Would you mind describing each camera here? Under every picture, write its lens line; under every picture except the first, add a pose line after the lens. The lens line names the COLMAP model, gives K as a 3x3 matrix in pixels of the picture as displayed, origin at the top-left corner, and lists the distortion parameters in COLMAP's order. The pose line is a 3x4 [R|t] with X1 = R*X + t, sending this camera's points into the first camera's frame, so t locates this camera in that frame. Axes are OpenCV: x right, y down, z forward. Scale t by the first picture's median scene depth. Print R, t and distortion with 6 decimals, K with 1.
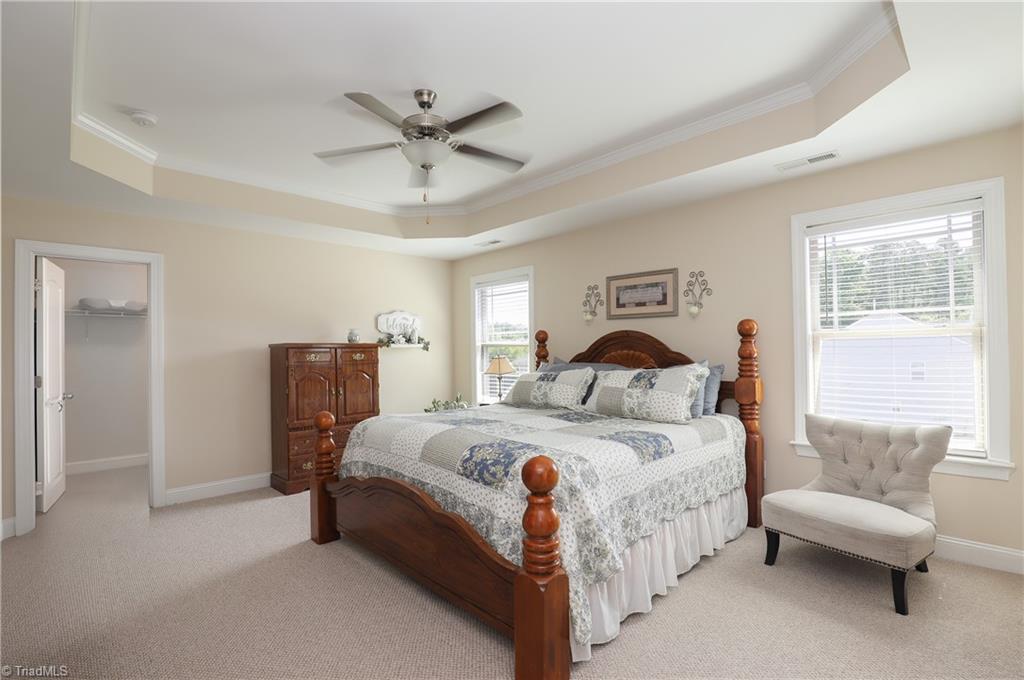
lens RADIAL K [[474.6, 0, 510.5], [0, 474.6, 348.2], [0, 0, 1]] dist [0.001451, 0.000811]
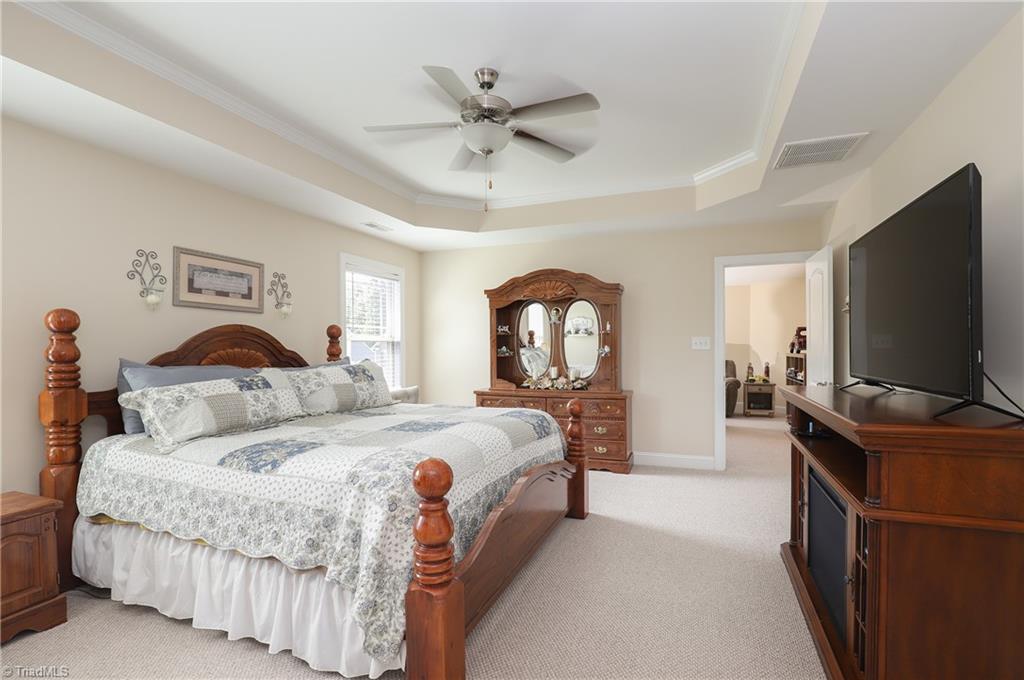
lens RADIAL K [[474.6, 0, 510.5], [0, 474.6, 348.2], [0, 0, 1]] dist [0.001451, 0.000811]
pose [[-0.394620, 0.013686, 0.918742, -0.704367], [0.005804, 0.999906, -0.012402, 0.016867], [-0.918826, 0.000438, -0.394663, 0.880291]]
